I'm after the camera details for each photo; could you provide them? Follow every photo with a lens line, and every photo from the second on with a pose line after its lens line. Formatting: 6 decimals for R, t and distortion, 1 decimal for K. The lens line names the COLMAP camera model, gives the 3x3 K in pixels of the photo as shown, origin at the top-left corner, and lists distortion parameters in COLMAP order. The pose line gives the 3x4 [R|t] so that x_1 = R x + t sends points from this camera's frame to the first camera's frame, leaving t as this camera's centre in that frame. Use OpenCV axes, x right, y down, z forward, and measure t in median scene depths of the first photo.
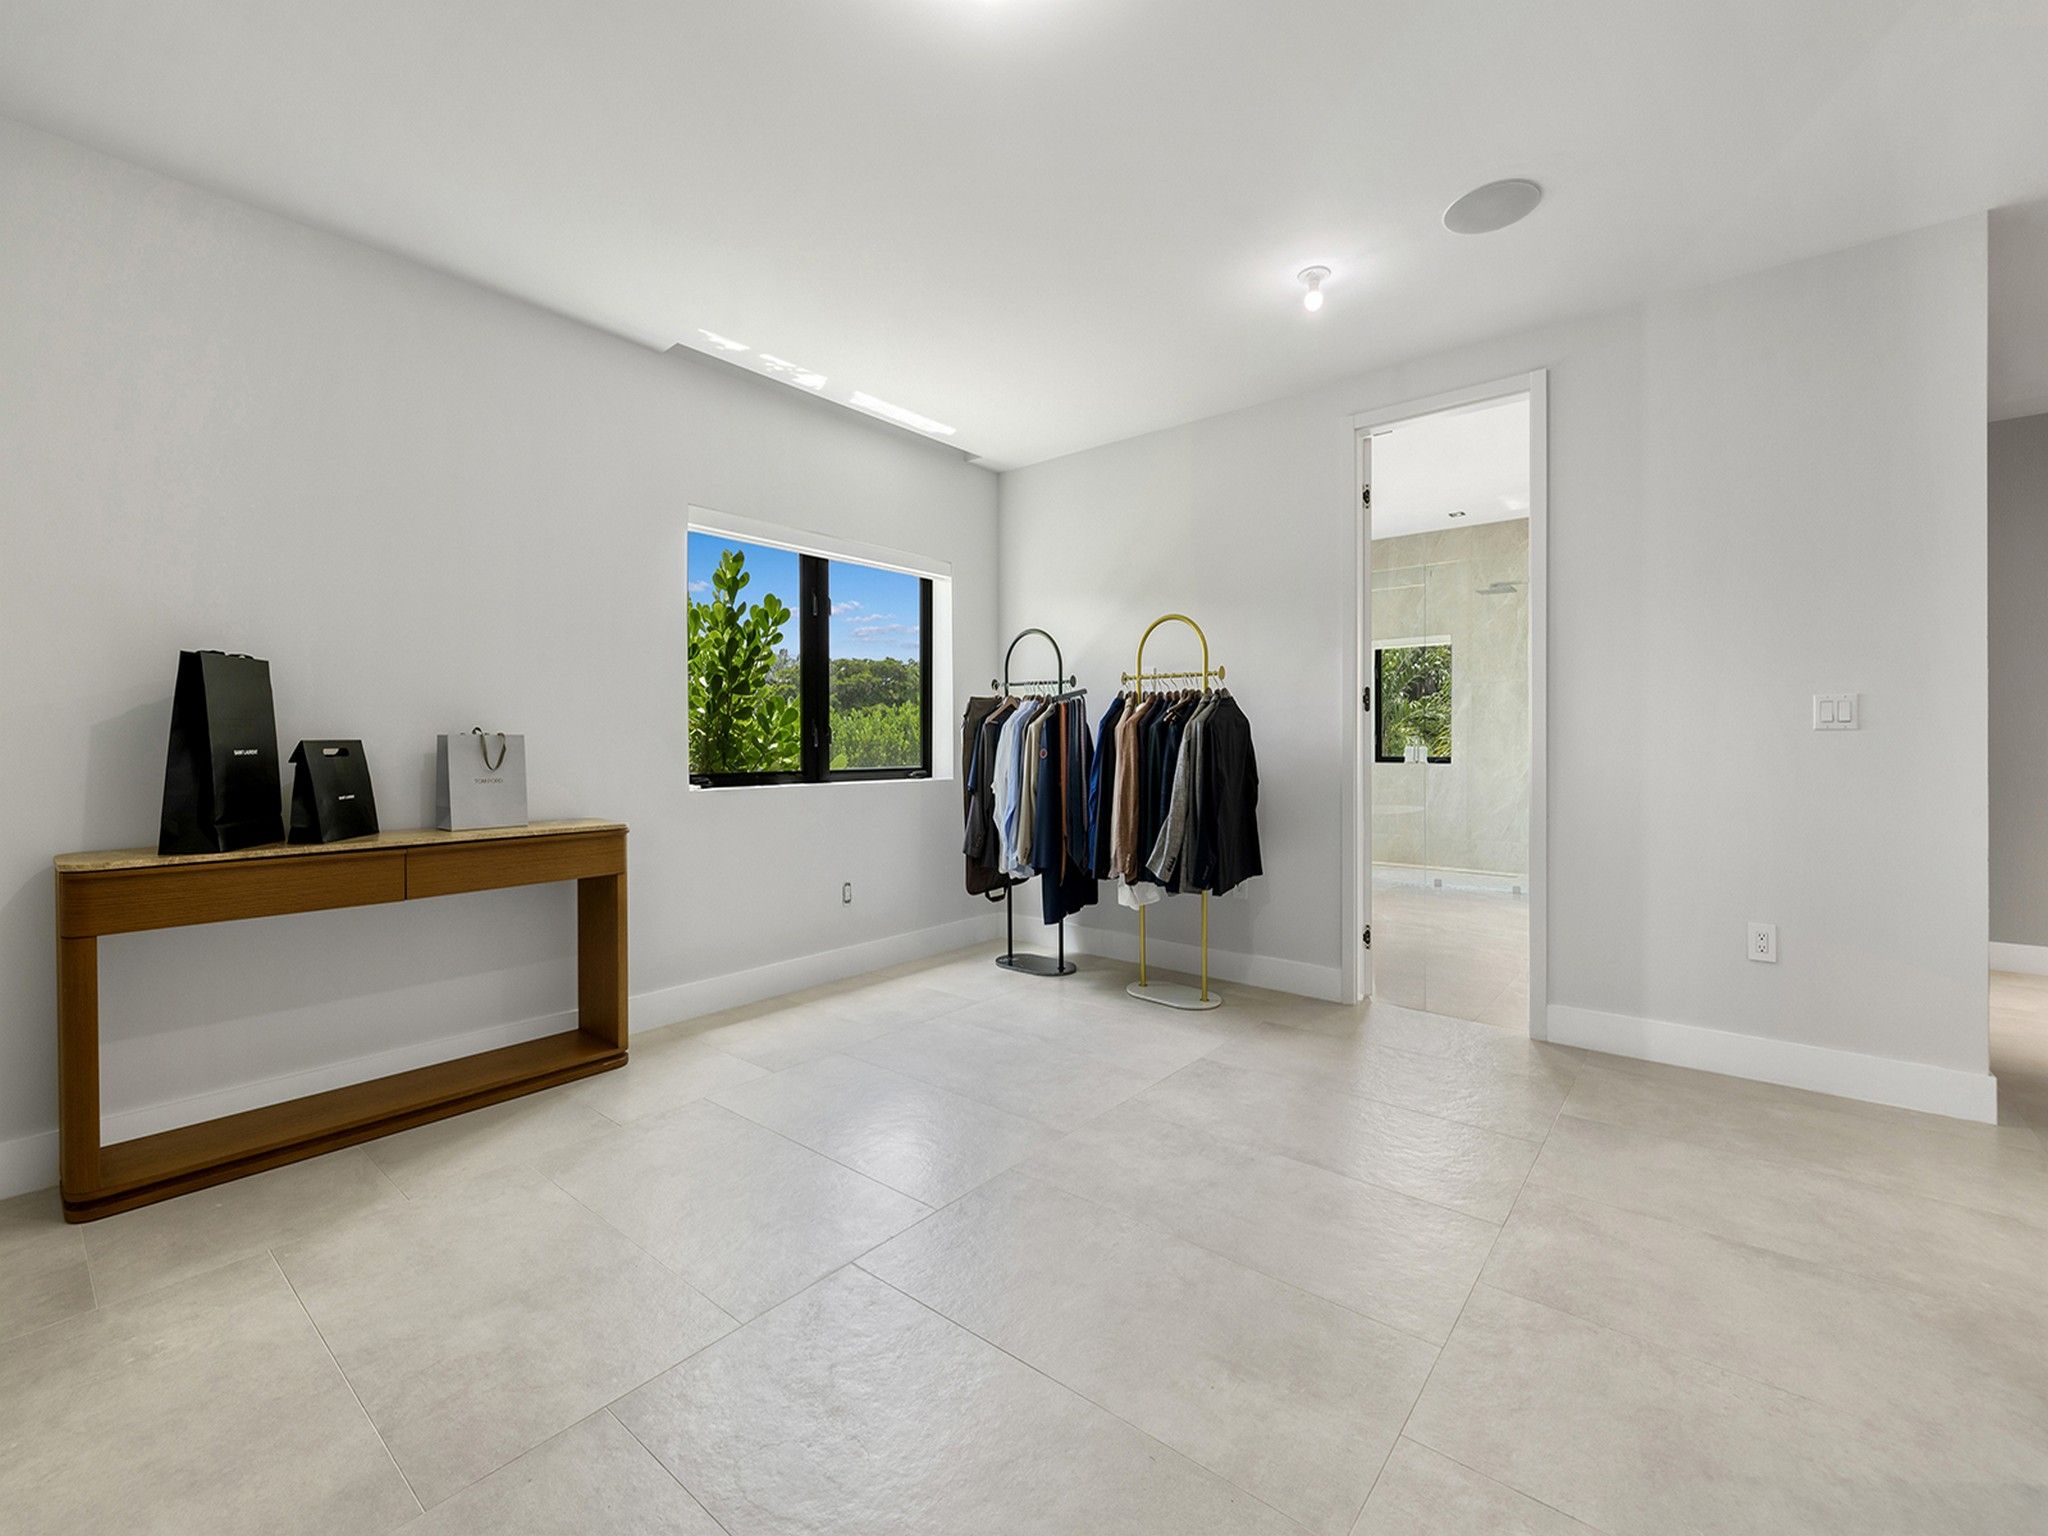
lens RADIAL K [[904.3, 0, 1050.5], [0, 904.3, 753.4], [0, 0, 1]] dist [0.002963, 0.000965]
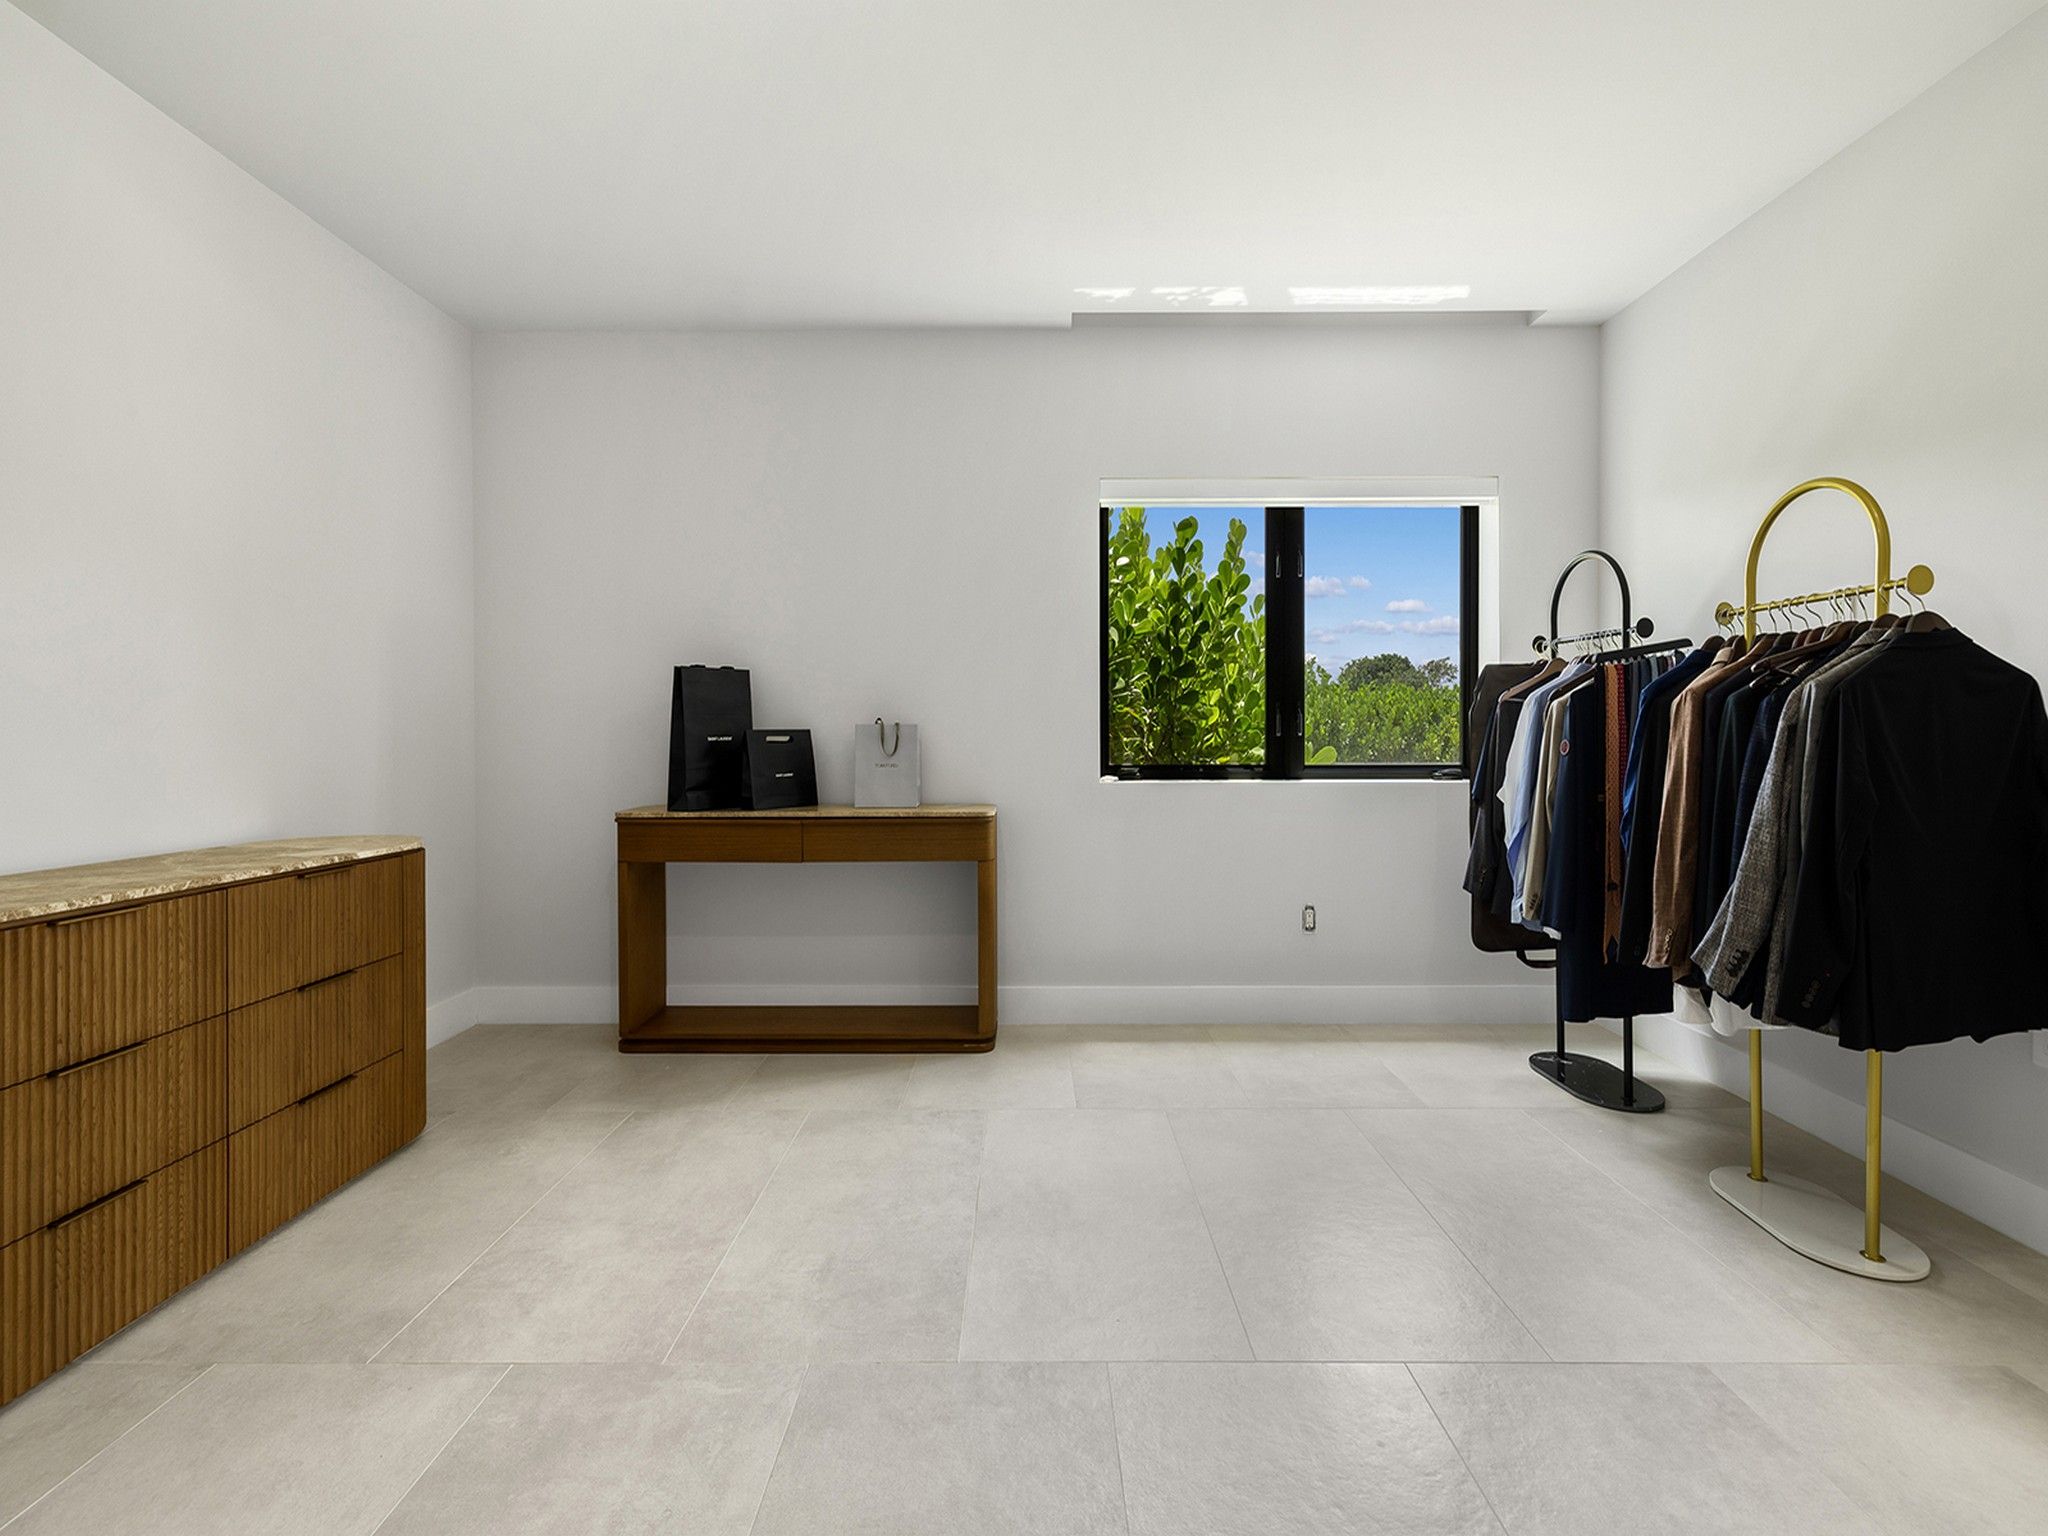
lens RADIAL K [[904.3, 0, 1008.1], [0, 904.3, 741.4], [0, 0, 1]] dist [0.002963, 0.000965]
pose [[0.604685, 0.005973, -0.796442, 0.295963], [-0.008084, 0.999966, 0.001362, -0.001878], [0.796424, 0.005615, 0.604713, 0.353883]]
